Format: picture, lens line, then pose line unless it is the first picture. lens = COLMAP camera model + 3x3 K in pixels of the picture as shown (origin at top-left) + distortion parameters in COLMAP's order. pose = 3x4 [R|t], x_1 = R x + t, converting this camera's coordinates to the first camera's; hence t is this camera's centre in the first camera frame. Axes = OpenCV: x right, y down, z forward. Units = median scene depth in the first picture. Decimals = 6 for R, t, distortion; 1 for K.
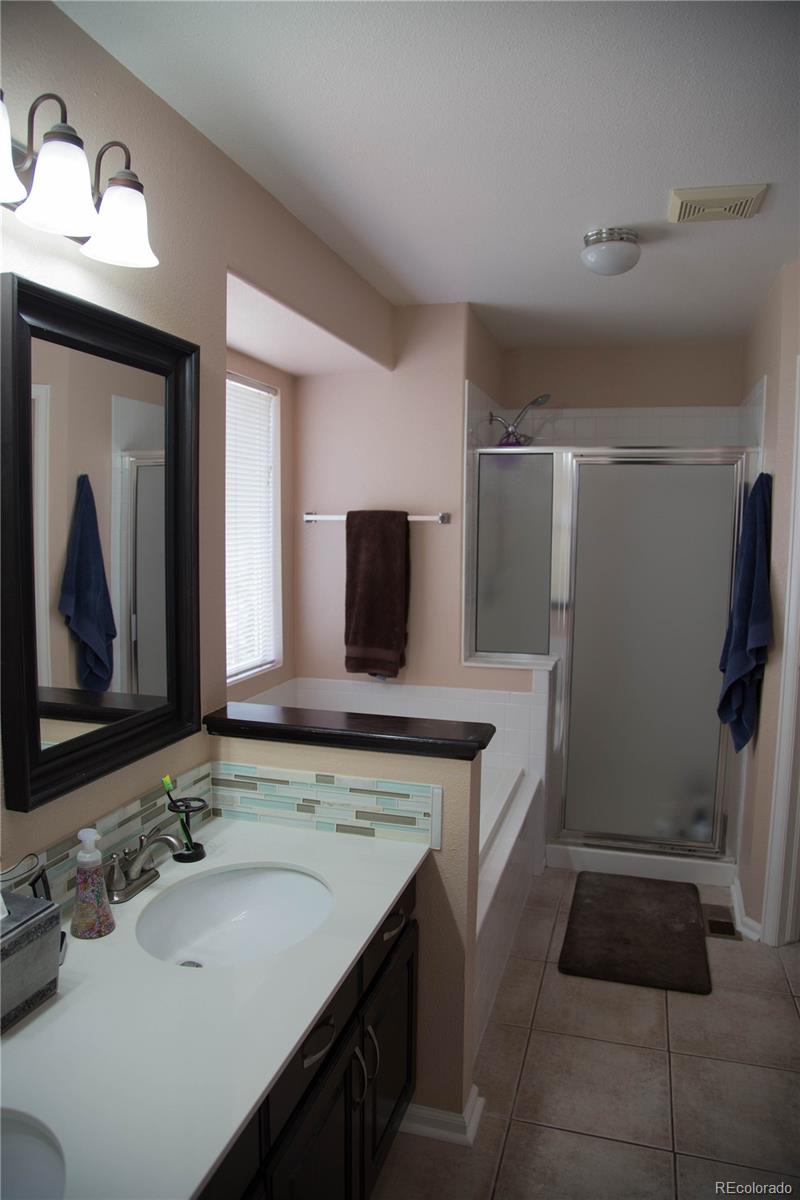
lens RADIAL K [[820.3, 0, 400.0], [0, 820.3, 600.0], [0, 0, 1]] dist [-0.132291, 0.076928]
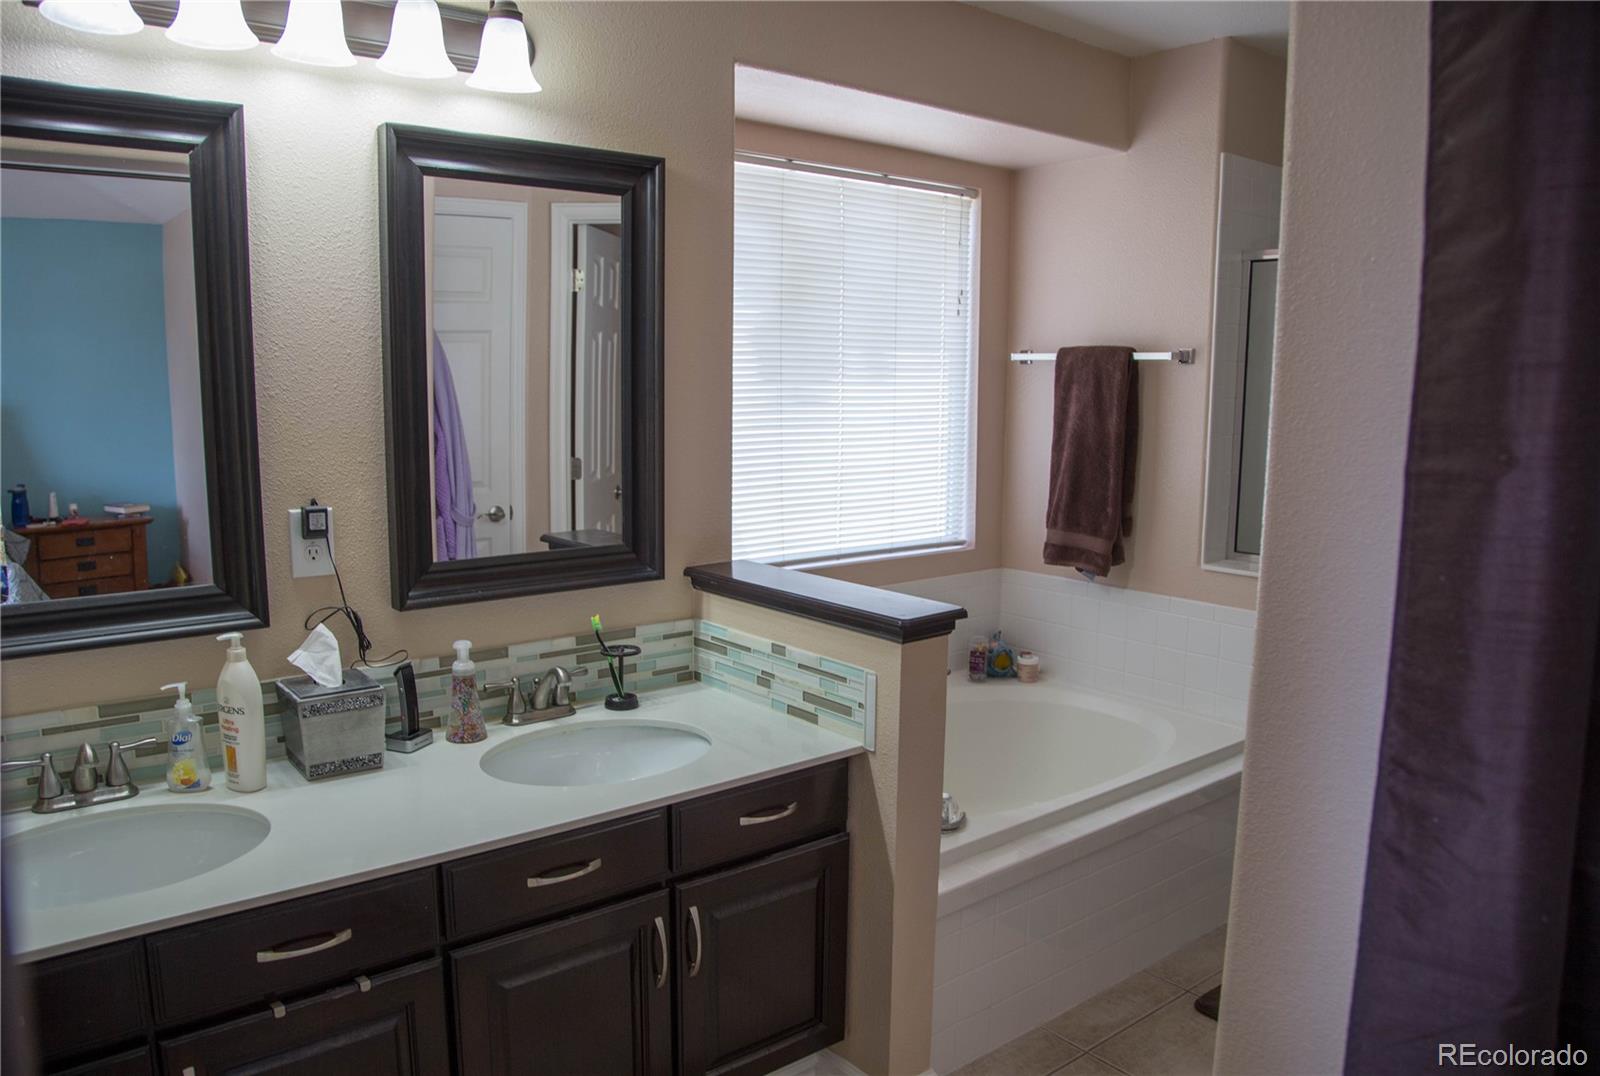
lens RADIAL K [[1168.1, 0, 800.0], [0, 1168.1, 538.0], [0, 0, 1]] dist [-0.107114, 0.003093]
pose [[0.819016, 0.075688, -0.568757, 0.600725], [-0.054437, 0.997040, 0.054292, 0.032864], [0.571183, -0.013504, 0.820712, 0.001538]]
